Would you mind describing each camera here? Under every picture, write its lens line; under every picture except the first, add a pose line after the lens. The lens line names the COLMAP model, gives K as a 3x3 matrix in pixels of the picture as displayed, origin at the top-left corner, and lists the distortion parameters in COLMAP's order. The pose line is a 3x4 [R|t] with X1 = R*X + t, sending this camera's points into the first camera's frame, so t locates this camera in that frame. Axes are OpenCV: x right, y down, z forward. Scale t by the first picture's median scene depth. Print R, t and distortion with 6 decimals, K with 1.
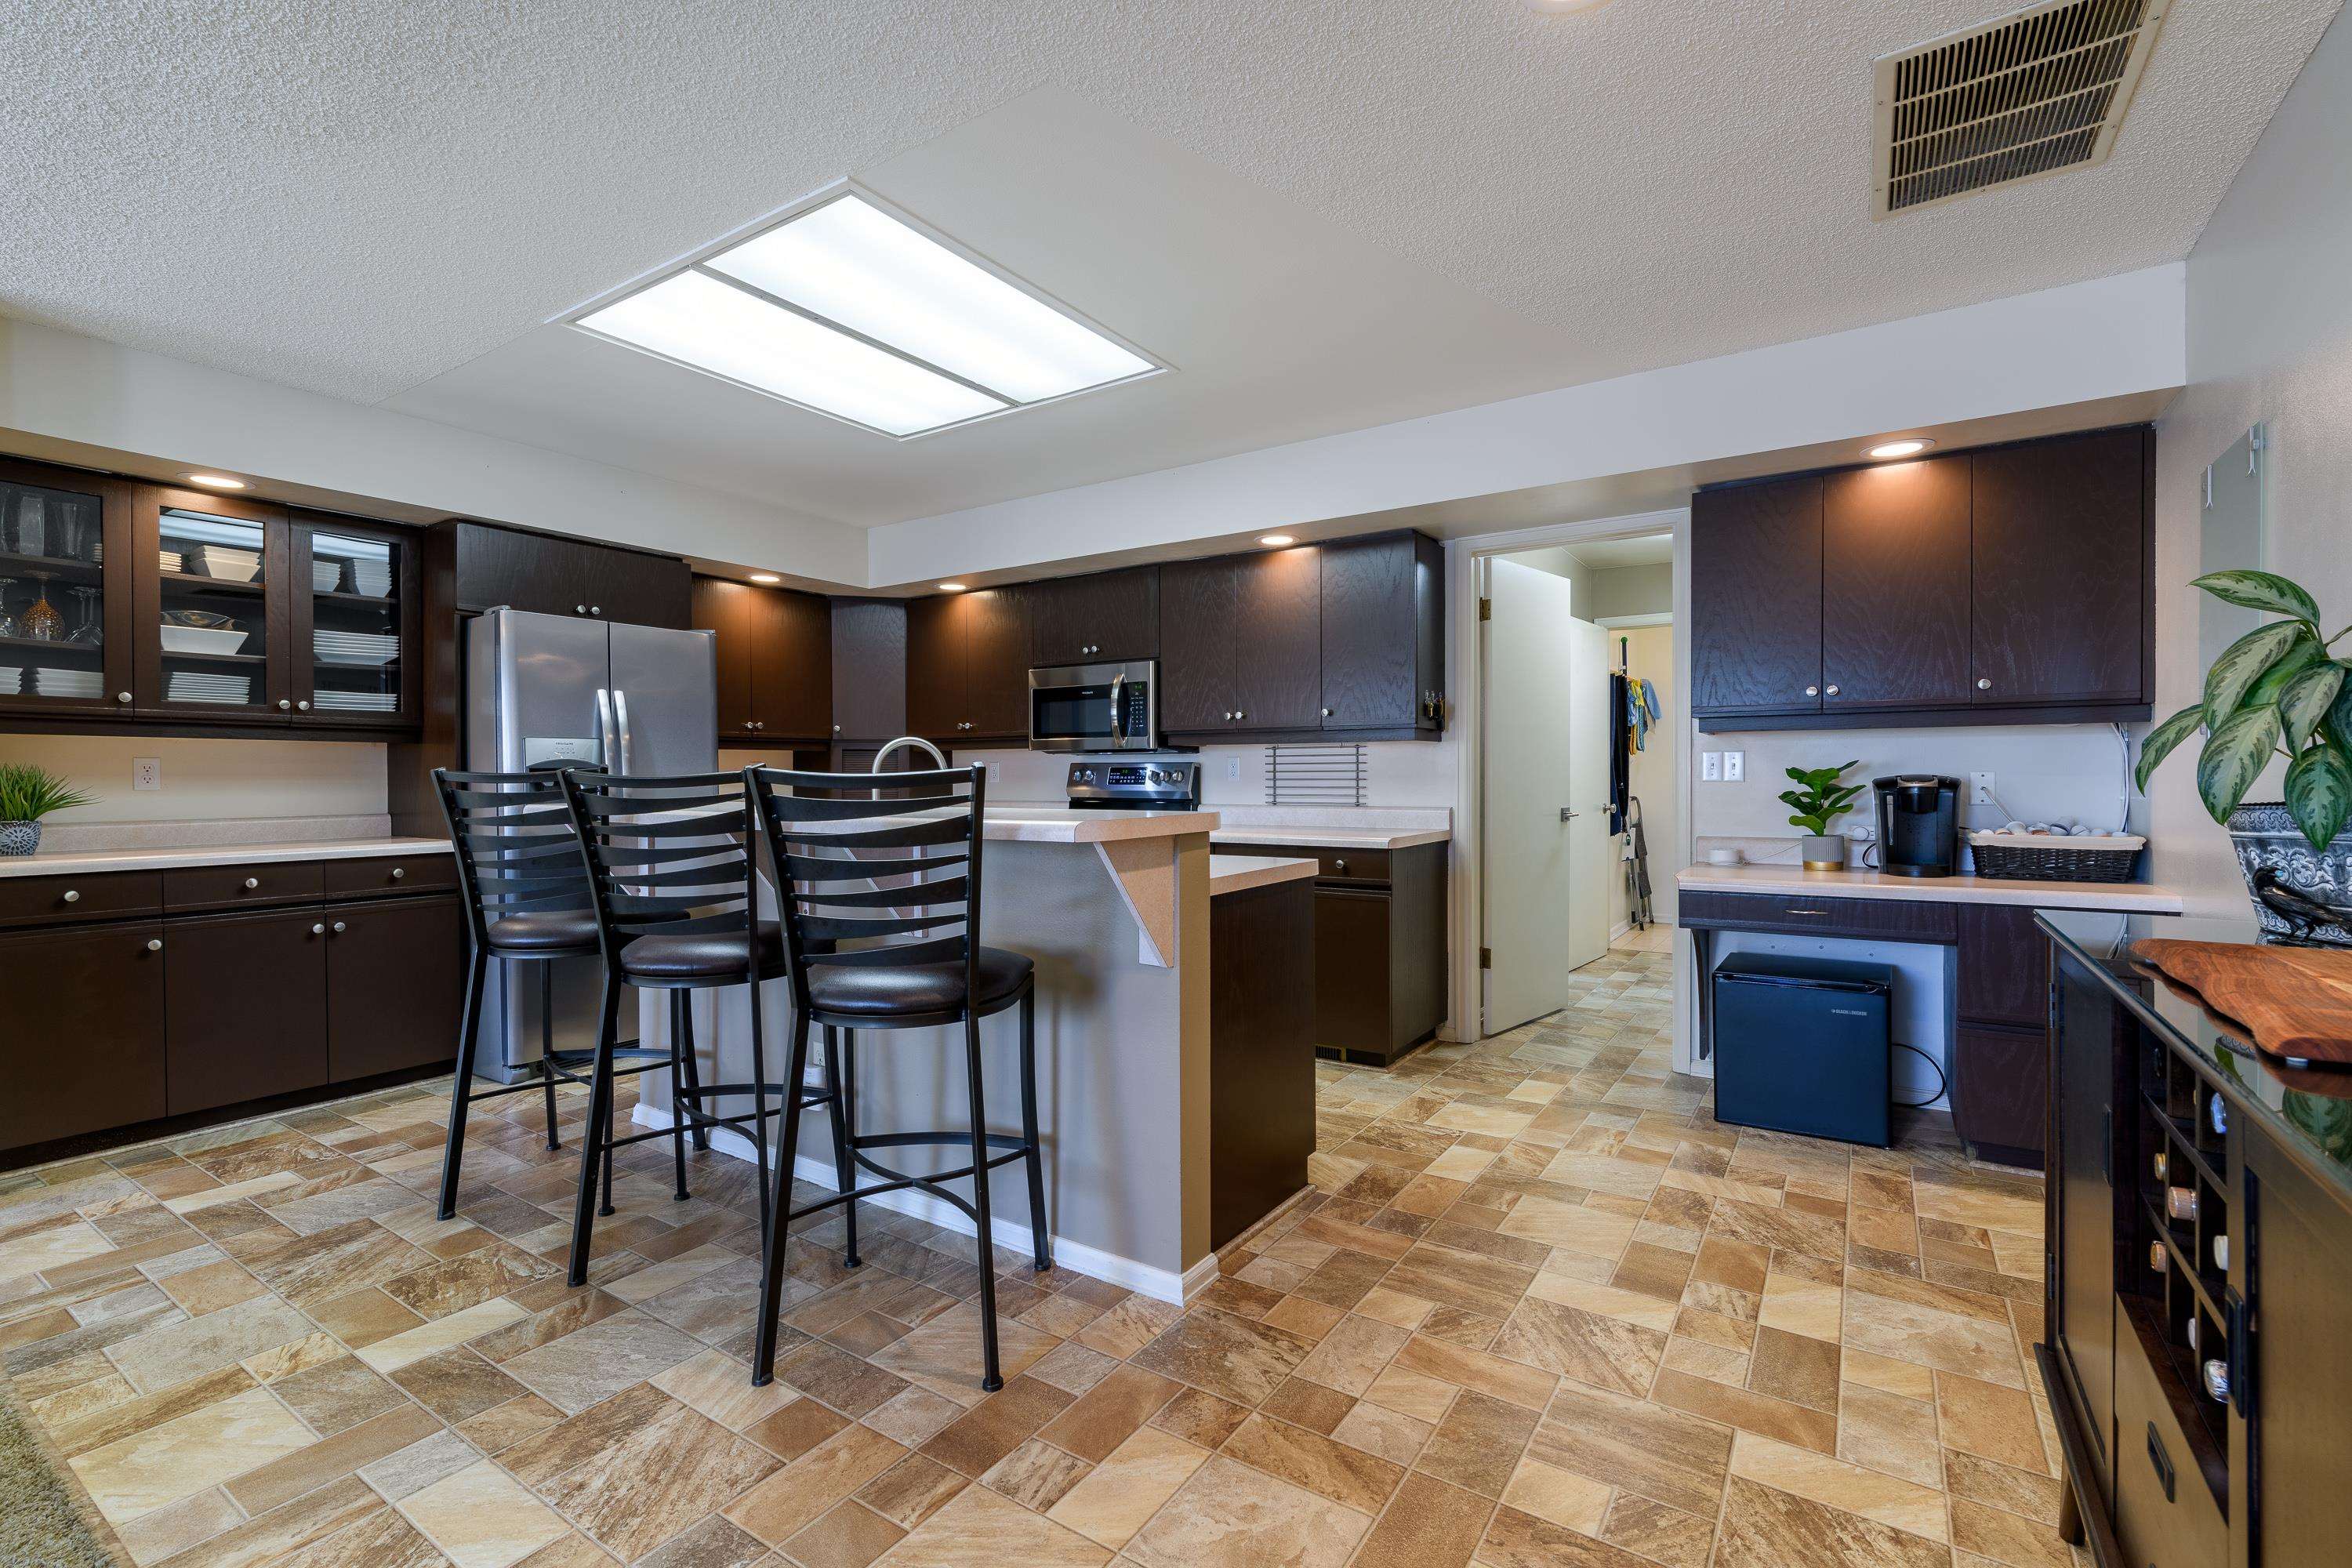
lens RADIAL K [[1025.1, 0, 1201.5], [0, 1025.1, 781.1], [0, 0, 1]] dist [0.000949, 0.000433]
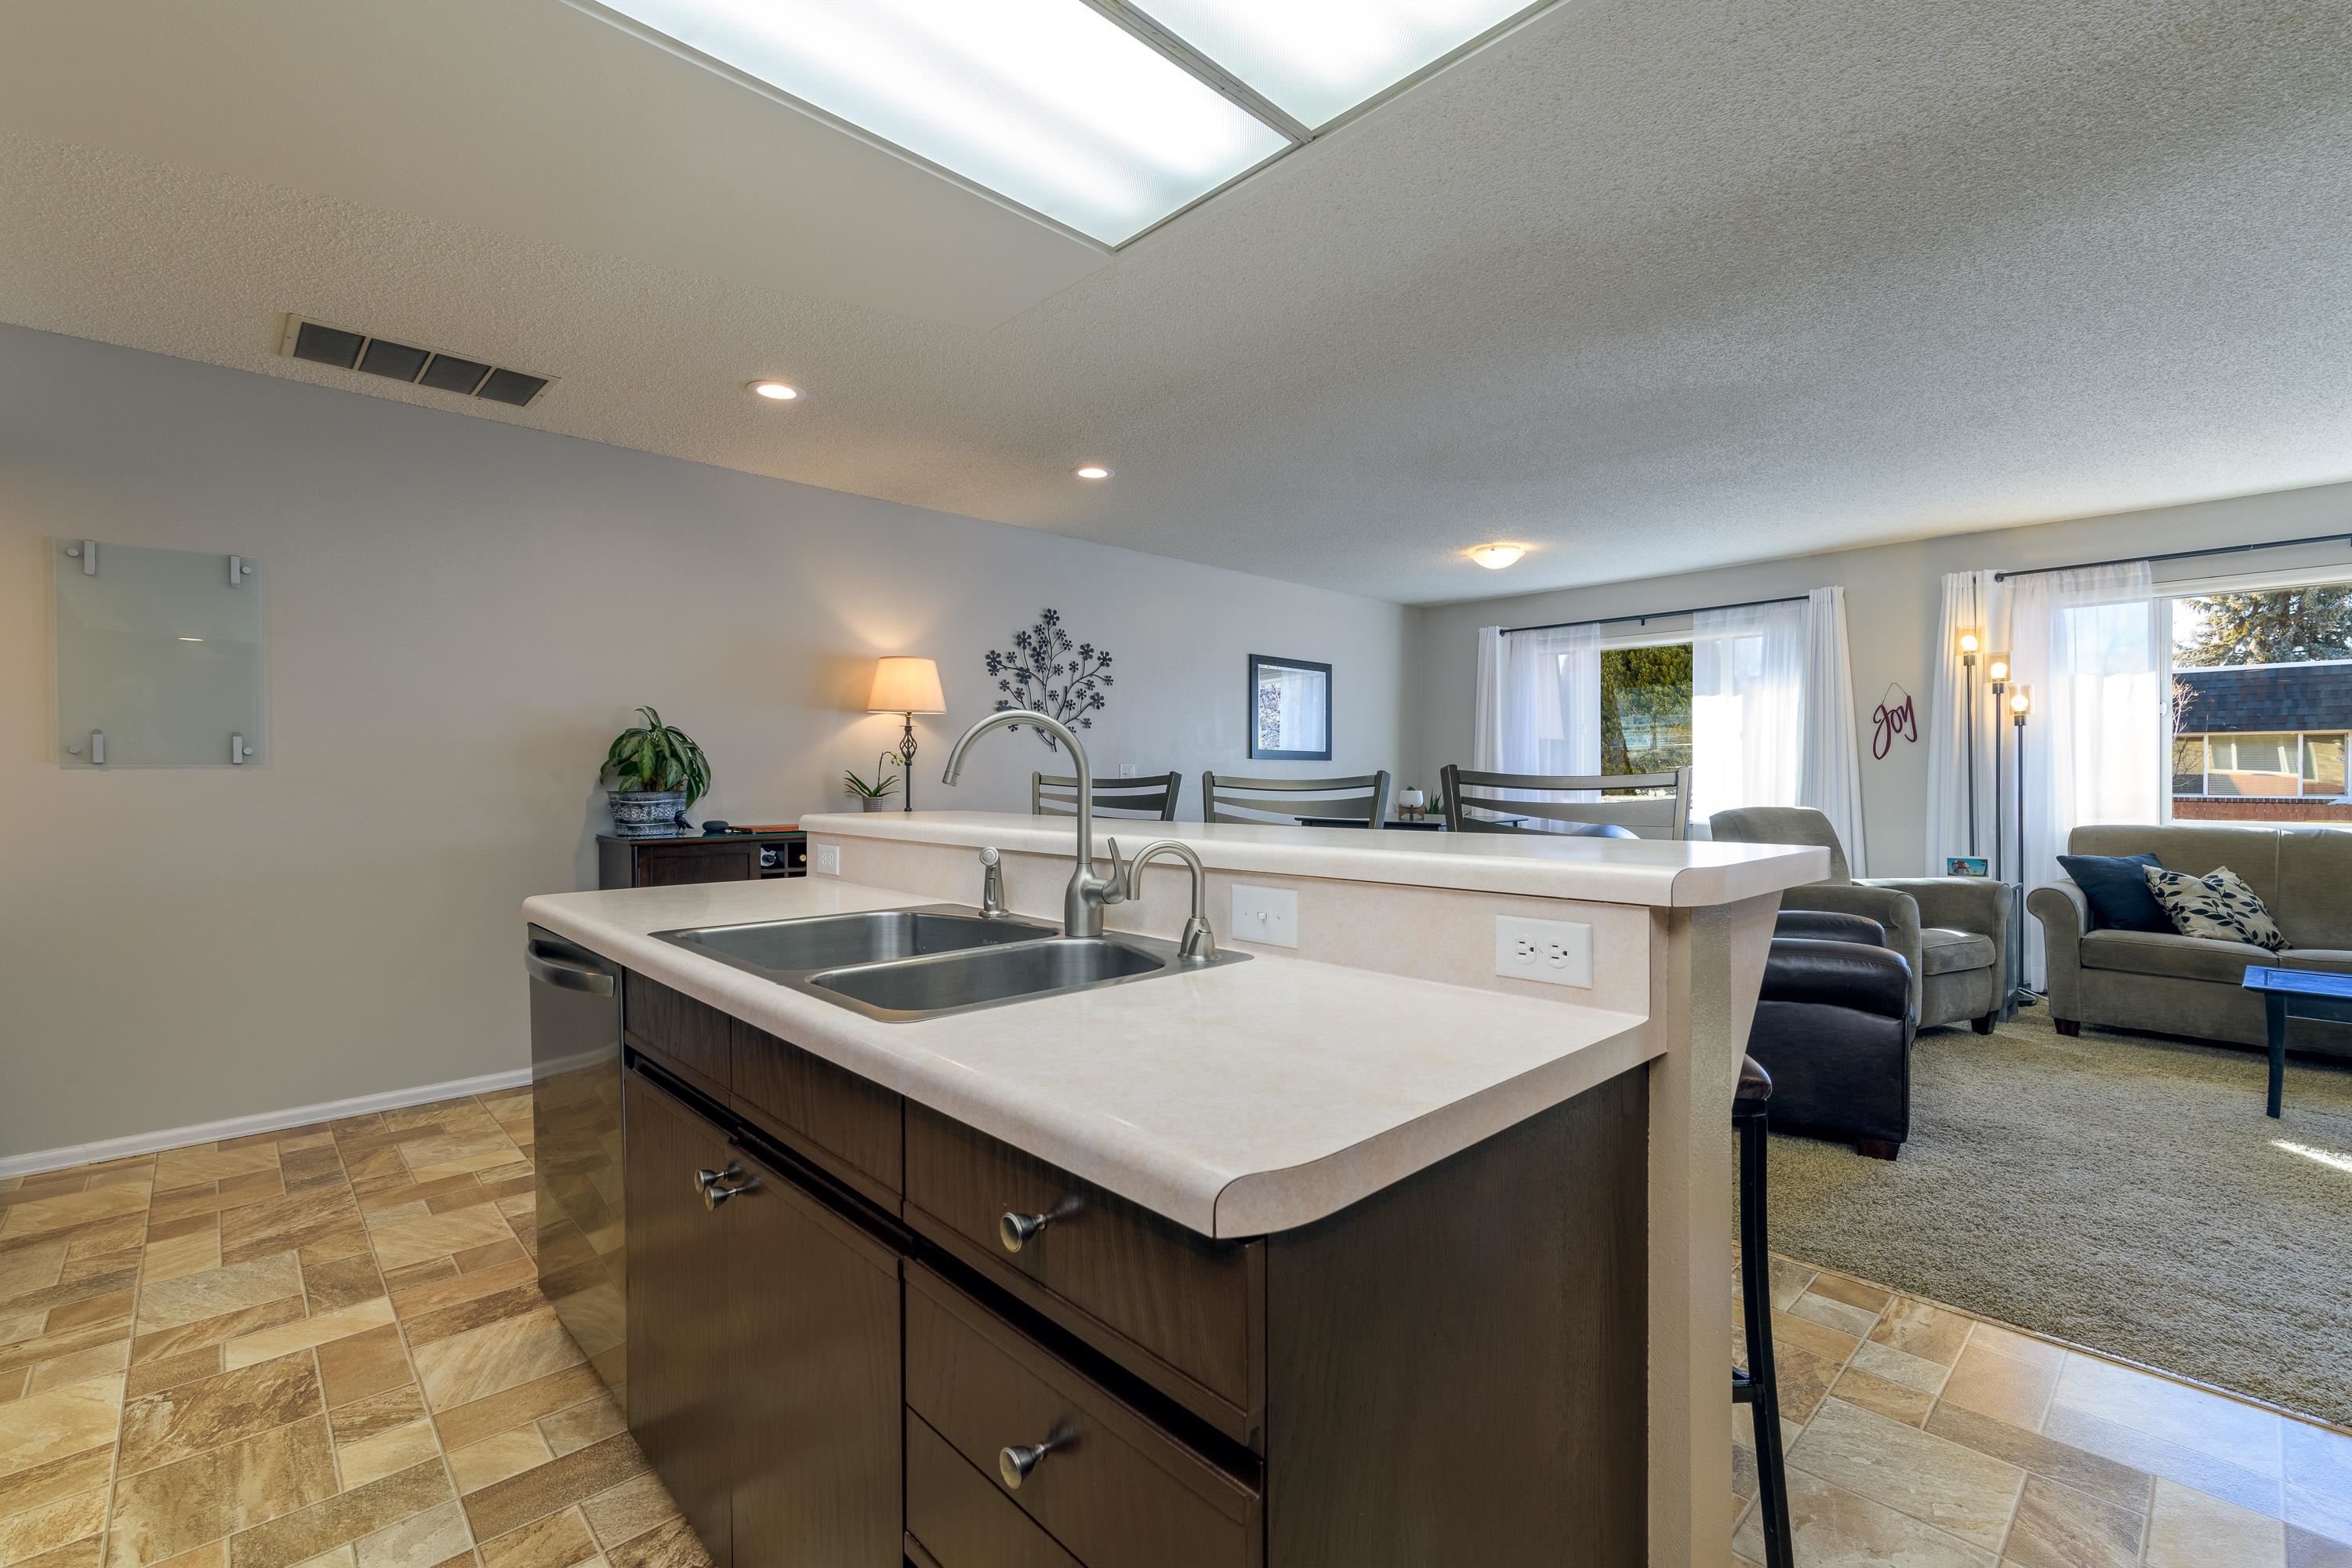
lens RADIAL K [[1025.1, 0, 1196.1], [0, 1025.1, 789.9], [0, 0, 1]] dist [0.000949, 0.000433]
pose [[-0.972493, 0.002505, 0.232918, -0.403224], [0.007131, 0.999794, 0.019019, -0.010075], [-0.232823, 0.020157, -0.972310, 1.216595]]
